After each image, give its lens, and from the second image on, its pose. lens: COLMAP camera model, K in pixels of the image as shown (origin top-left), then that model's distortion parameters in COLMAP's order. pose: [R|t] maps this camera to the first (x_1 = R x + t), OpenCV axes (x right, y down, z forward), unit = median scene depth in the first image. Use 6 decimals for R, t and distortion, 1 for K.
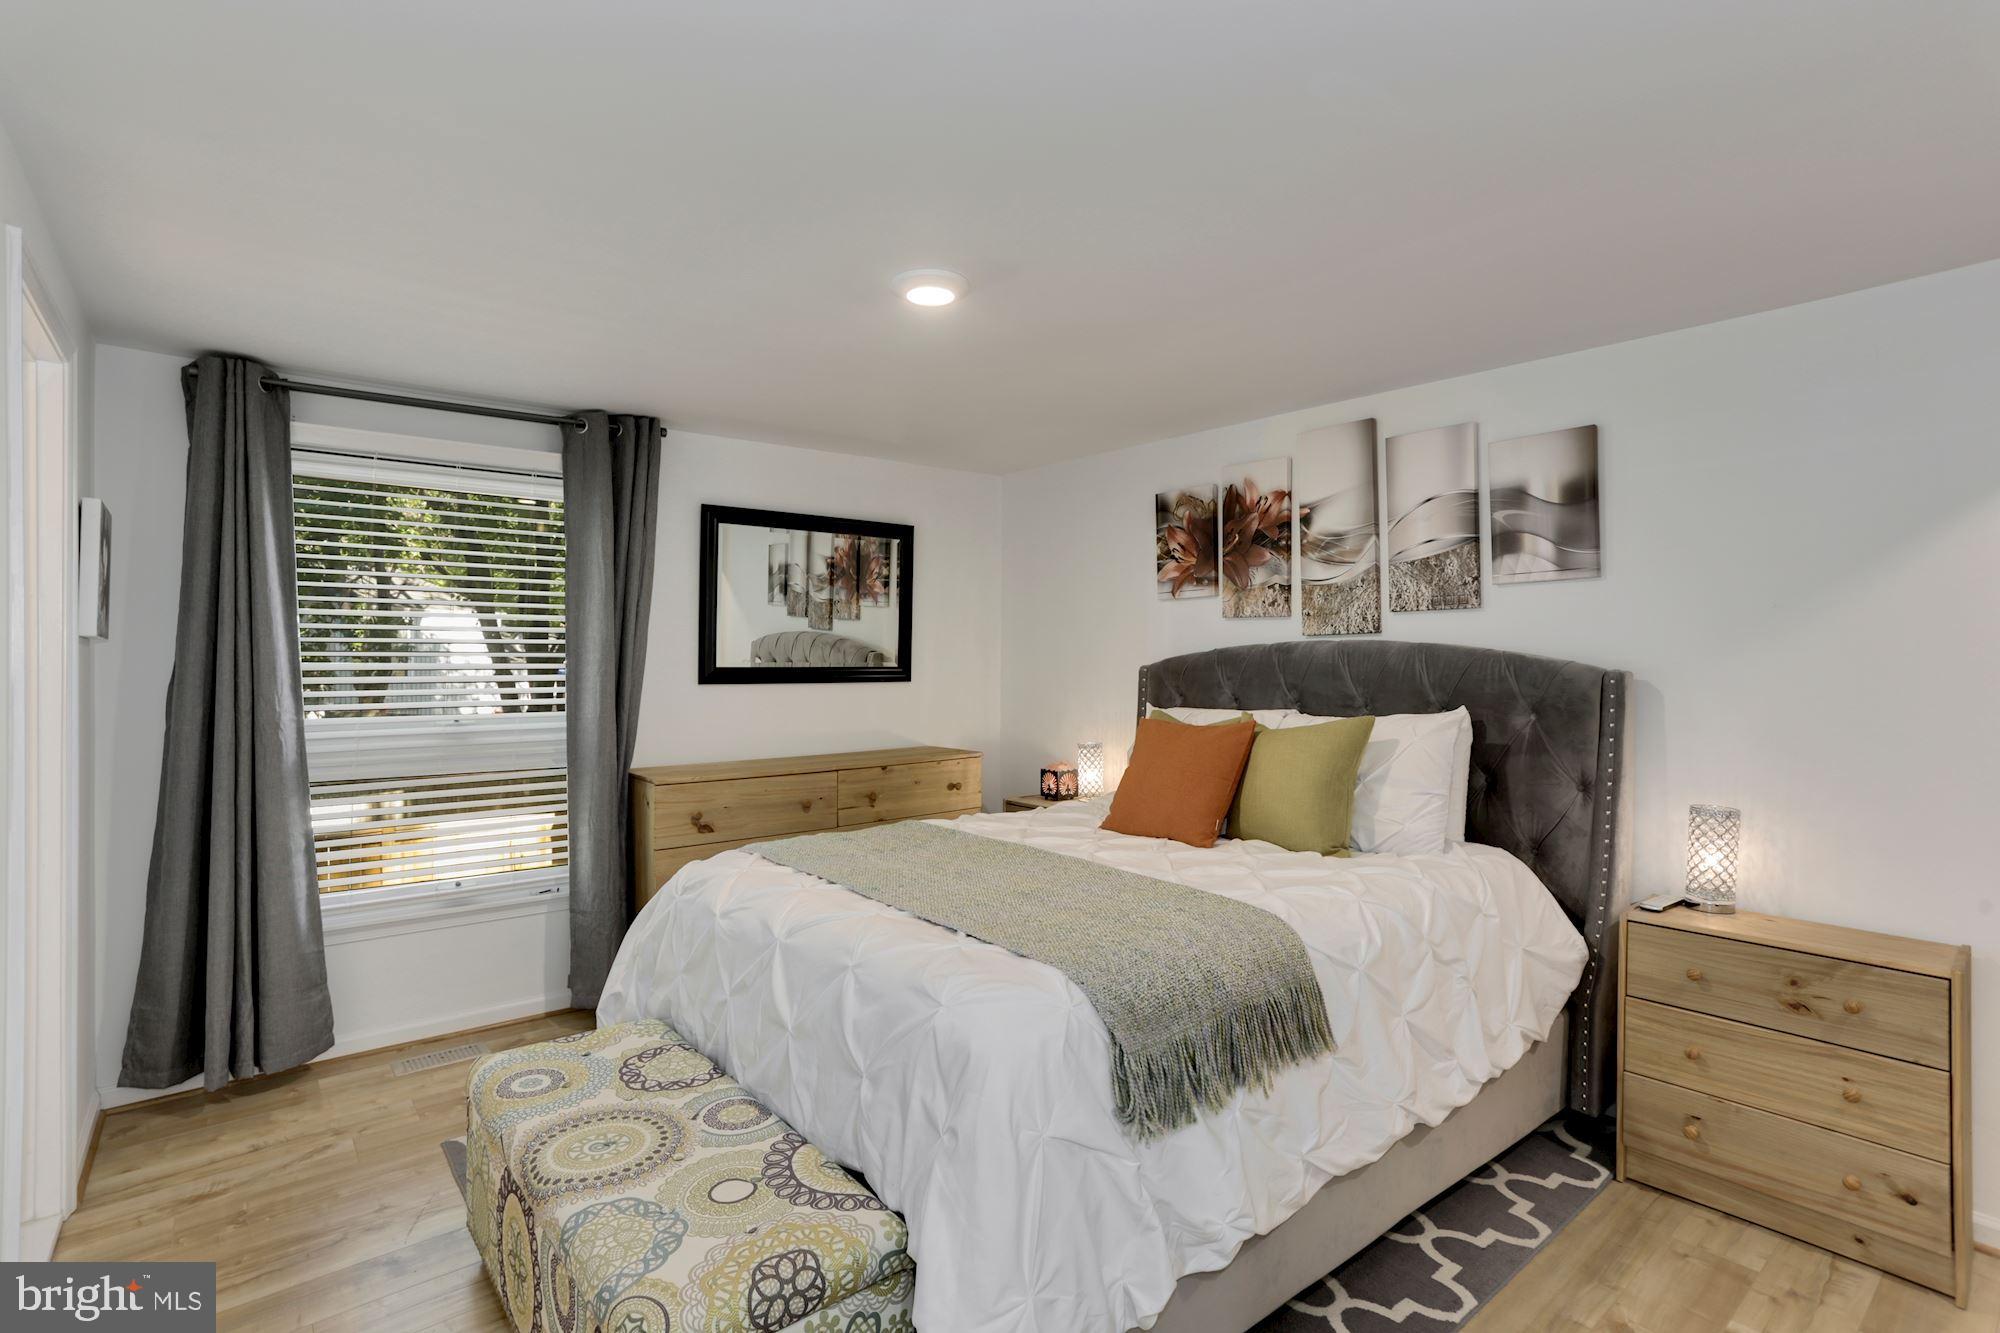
lens RADIAL K [[952.9, 0, 999.5], [0, 952.9, 659.5], [0, 0, 1]] dist [0.002210, 0.001290]
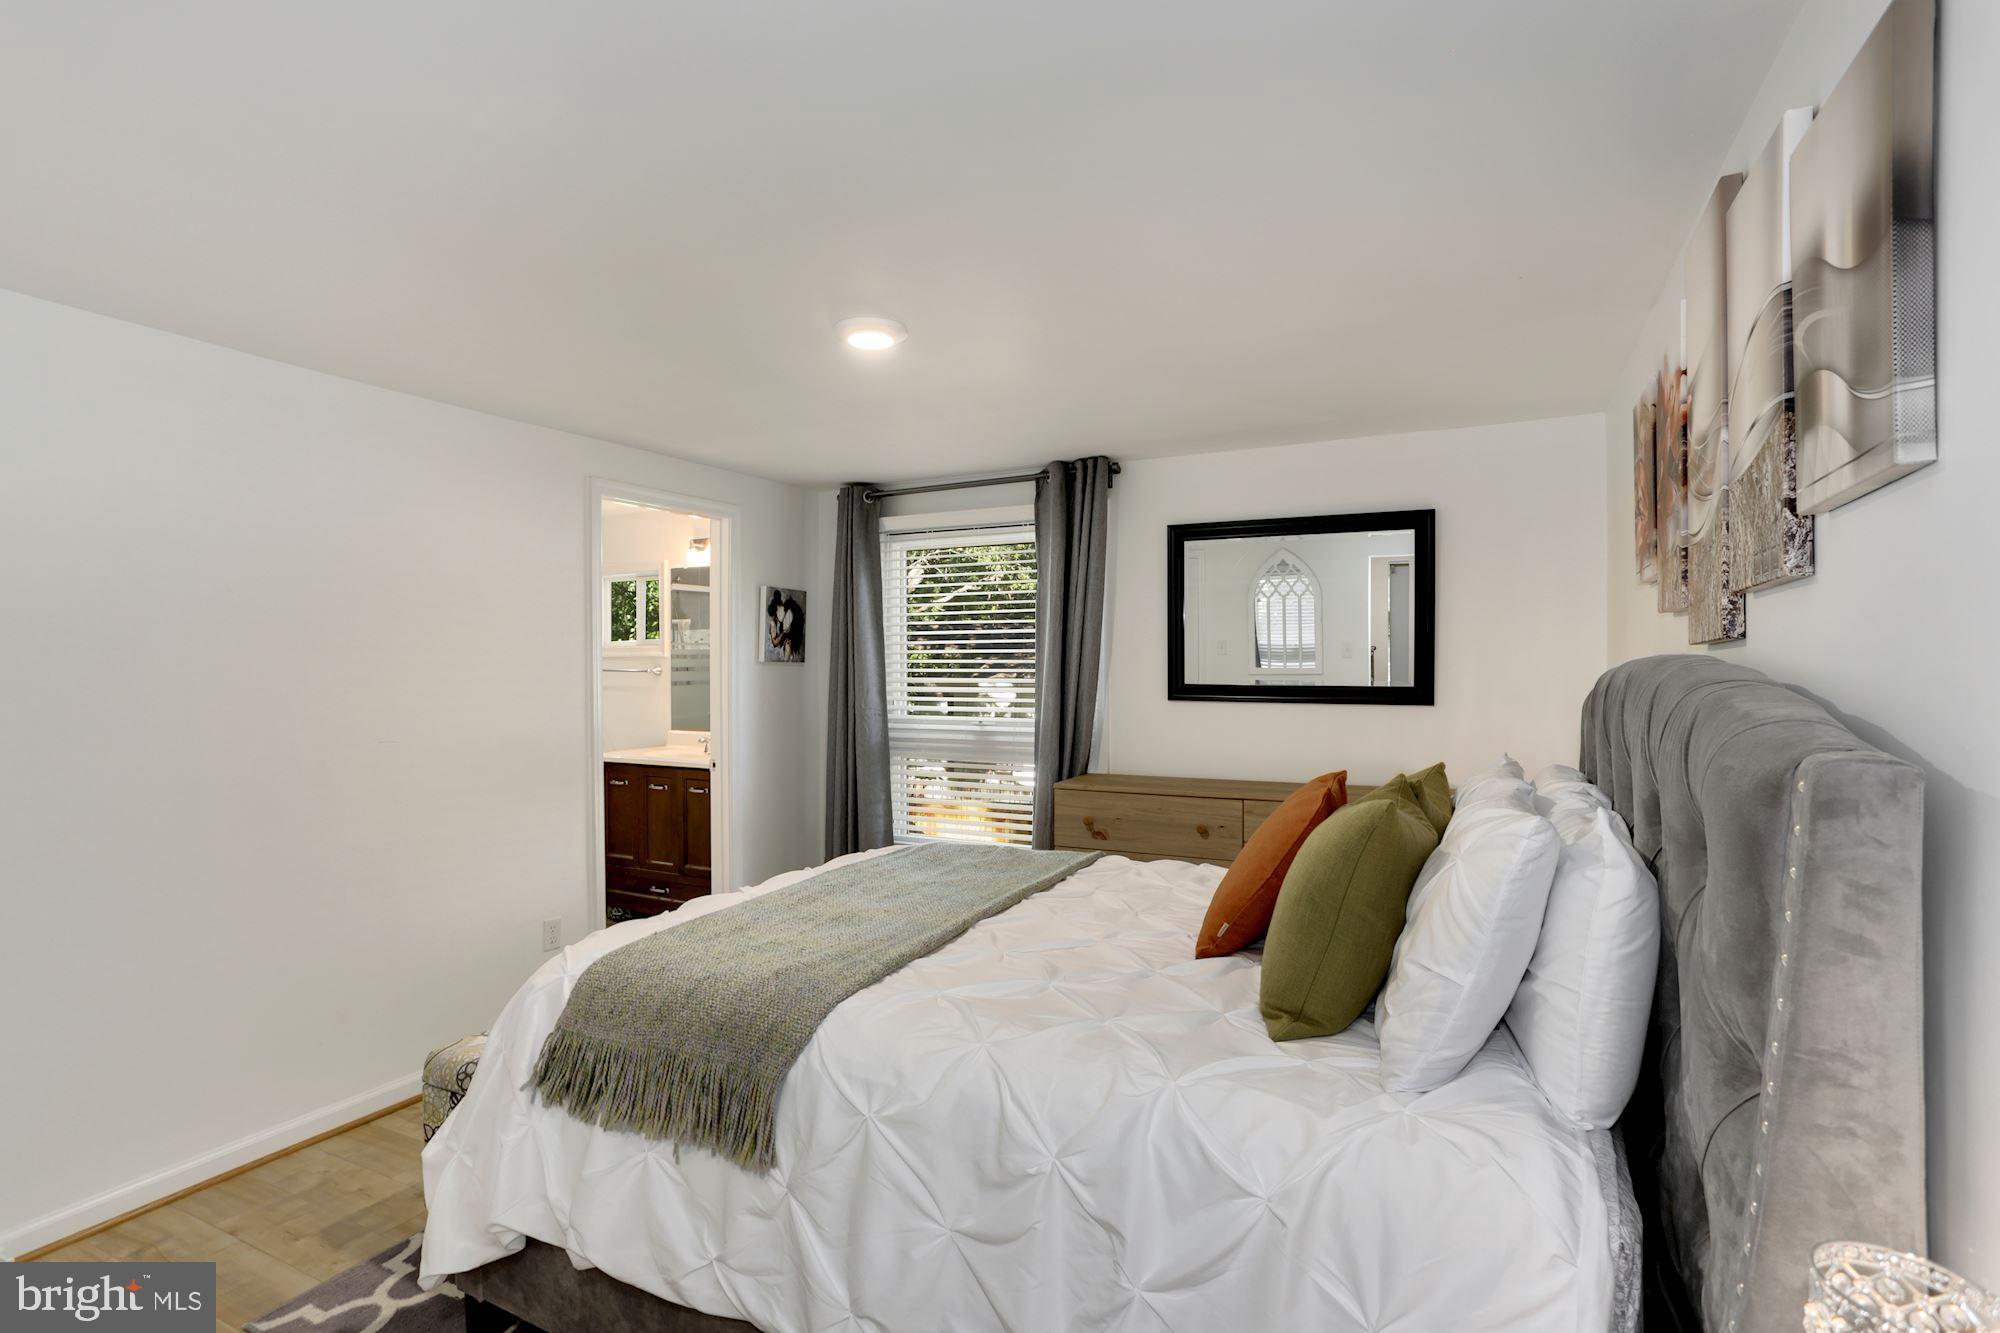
lens RADIAL K [[952.9, 0, 999.5], [0, 952.9, 659.5], [0, 0, 1]] dist [0.002210, 0.001290]
pose [[0.450680, -0.008810, -0.892642, 0.580948], [-0.004059, 0.999921, -0.011918, -0.005303], [0.892677, 0.008994, 0.450608, 0.411541]]
